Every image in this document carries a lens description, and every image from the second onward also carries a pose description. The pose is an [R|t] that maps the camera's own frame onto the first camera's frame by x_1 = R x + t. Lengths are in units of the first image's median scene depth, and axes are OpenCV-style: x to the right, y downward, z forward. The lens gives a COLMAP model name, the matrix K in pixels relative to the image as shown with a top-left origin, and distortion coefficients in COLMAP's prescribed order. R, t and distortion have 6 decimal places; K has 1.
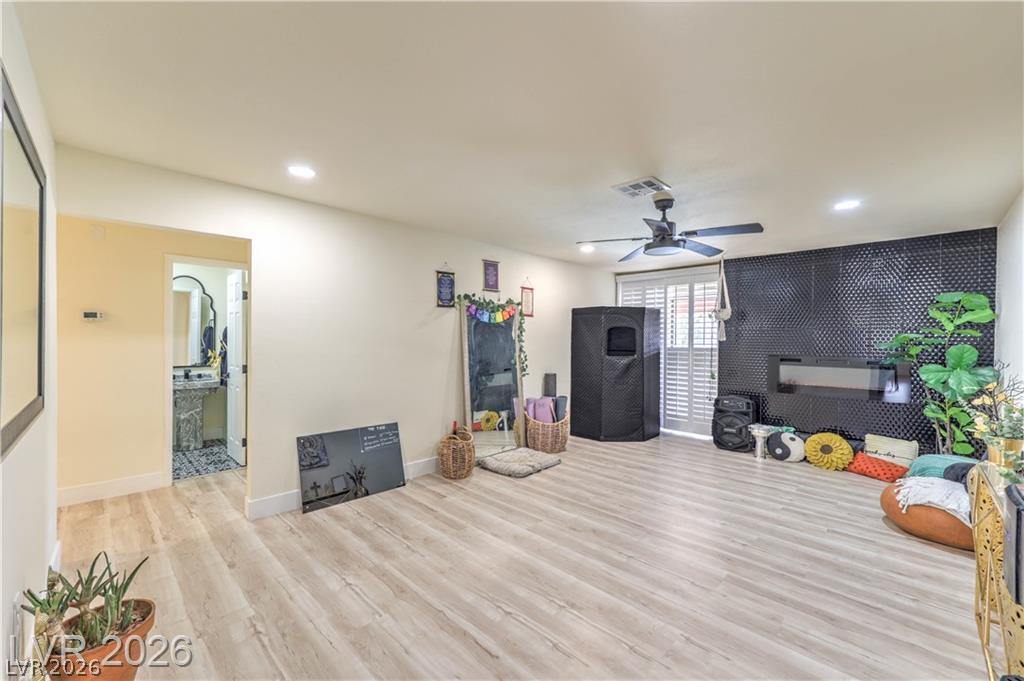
lens RADIAL K [[412.2, 0, 514.4], [0, 412.2, 327.6], [0, 0, 1]] dist [0.000847, 0.000116]
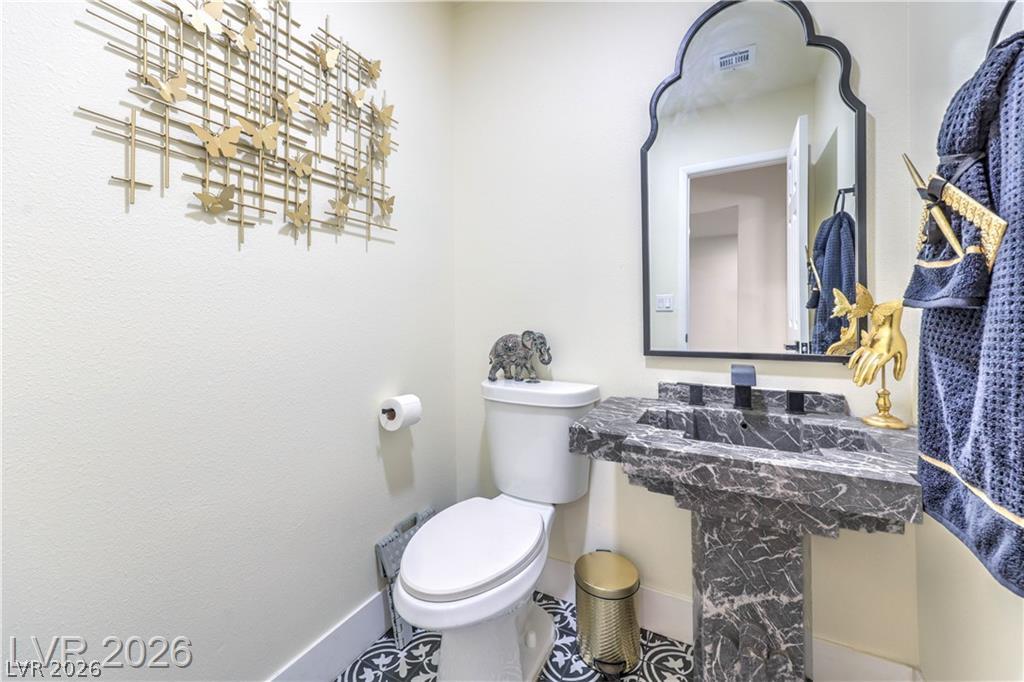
lens RADIAL K [[412.2, 0, 514.4], [0, 412.2, 328.1], [0, 0, 1]] dist [0.000847, 0.000116]
pose [[0.271049, -0.005163, -0.962552, -0.585964], [0.019047, 0.999819, 0.000001, 0.074493], [0.962377, -0.018334, 0.271098, 0.788605]]
